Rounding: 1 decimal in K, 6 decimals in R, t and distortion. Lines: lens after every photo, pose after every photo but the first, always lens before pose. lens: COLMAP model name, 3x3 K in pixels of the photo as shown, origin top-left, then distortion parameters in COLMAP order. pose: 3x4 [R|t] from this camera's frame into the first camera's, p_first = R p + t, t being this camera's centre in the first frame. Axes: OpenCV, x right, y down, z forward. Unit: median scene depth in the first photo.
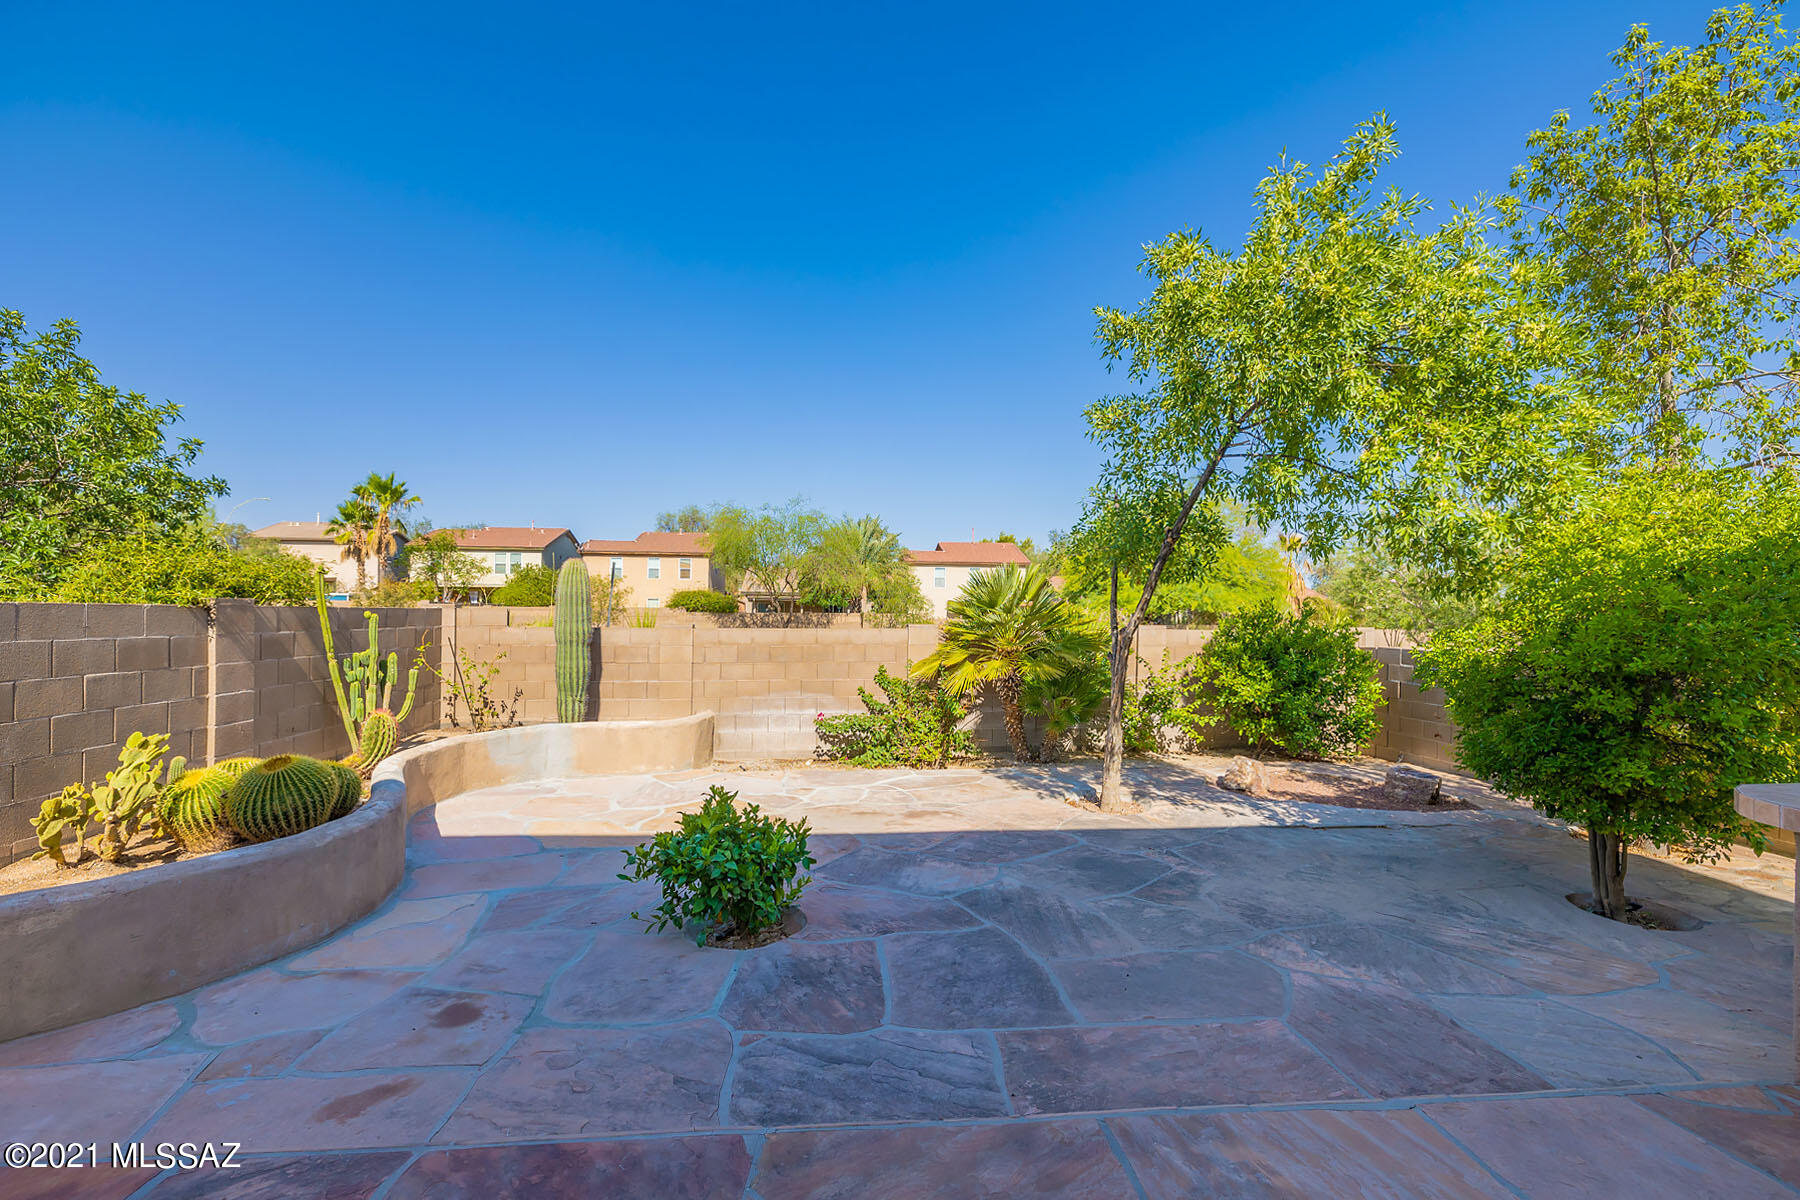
lens RADIAL K [[766.8, 0, 942.1], [0, 766.8, 618.0], [0, 0, 1]] dist [0.002603, 0.000363]
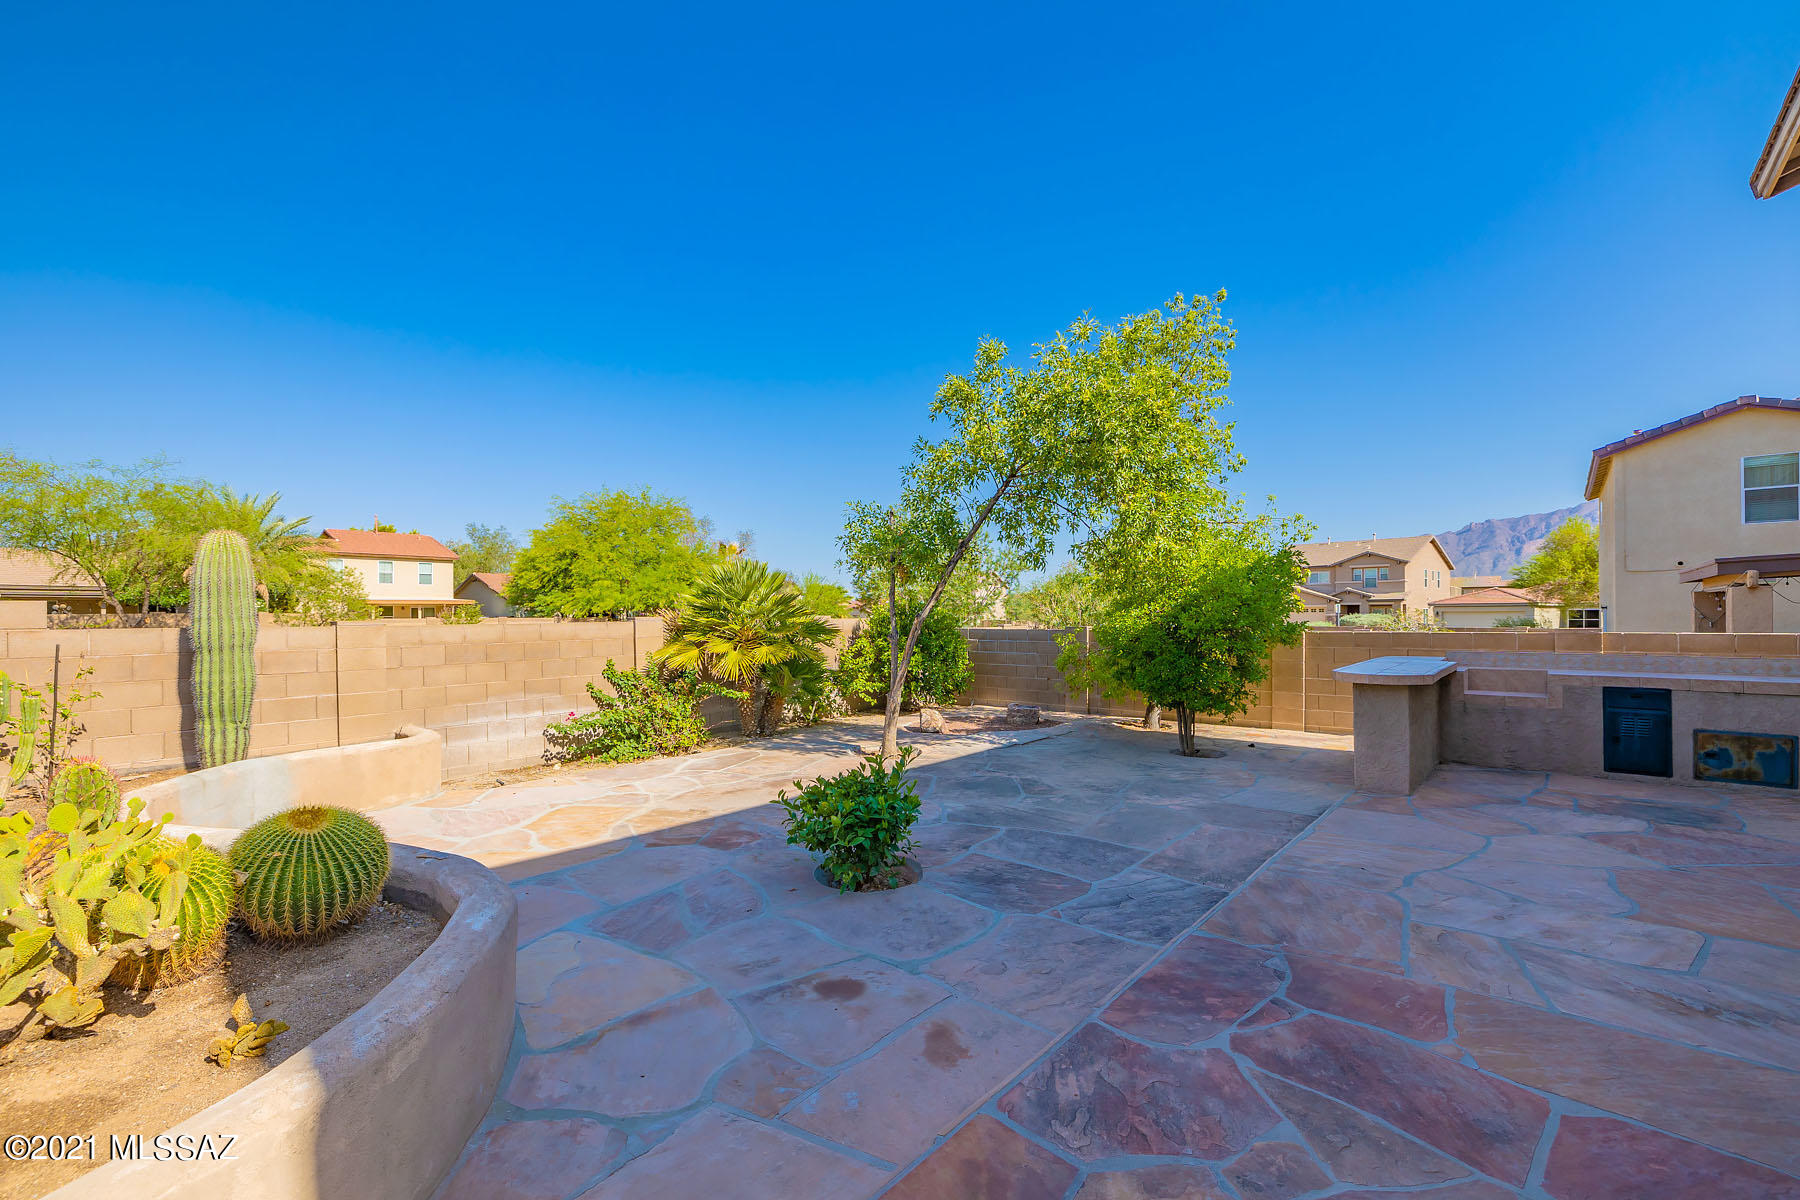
lens RADIAL K [[690.7, 0, 913.2], [0, 690.7, 614.8], [0, 0, 1]] dist [-0.001548, 0.000118]
pose [[0.750835, -0.017319, 0.660263, -0.437026], [0.016712, 0.999834, 0.007222, 0.005970], [-0.660278, 0.005612, 0.751000, 0.093335]]
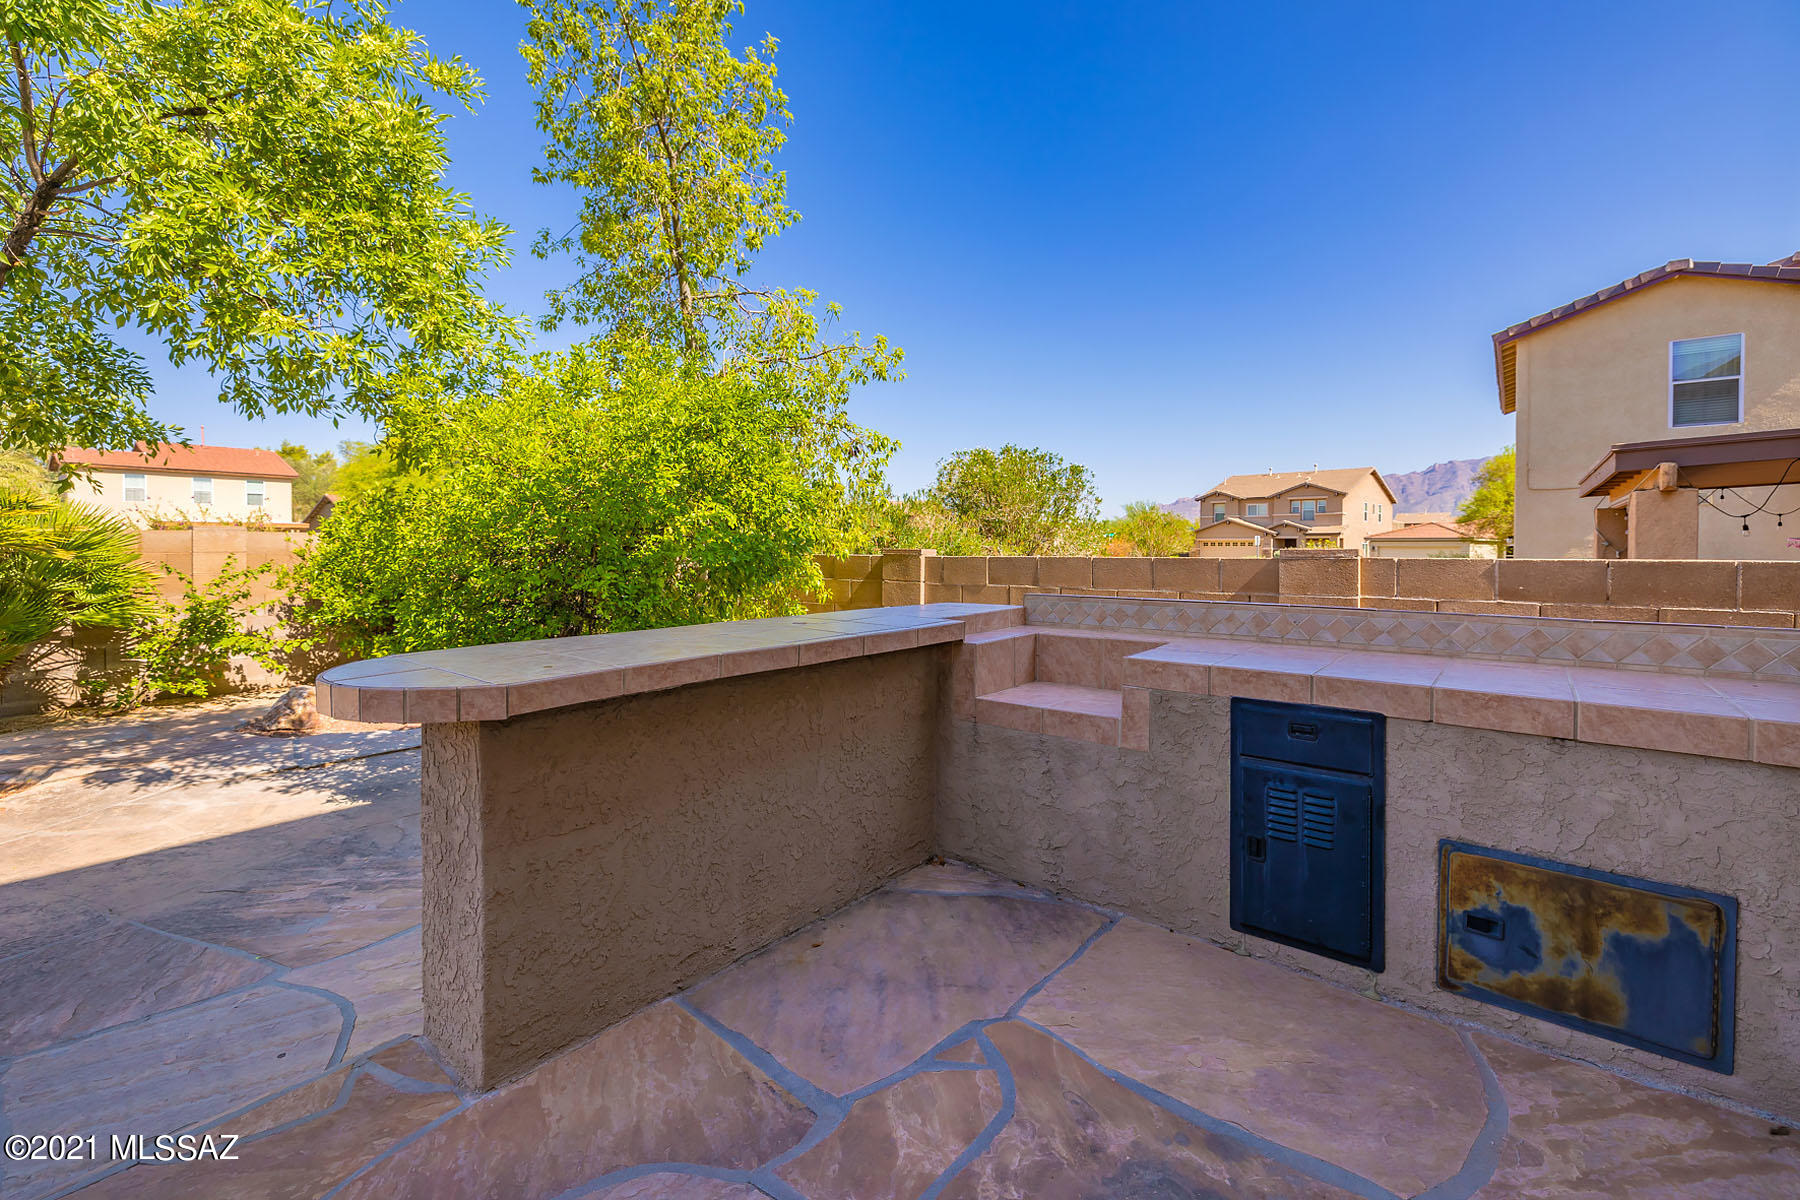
lens RADIAL K [[740.3, 0, 864.7], [0, 740.3, 553.7], [0, 0, 1]] dist [0.001551, 0.000048]
pose [[0.720530, -0.018831, 0.693168, 0.312077], [0.007623, 0.999786, 0.019237, 0.037864], [-0.693381, -0.008577, 0.720520, 0.050855]]
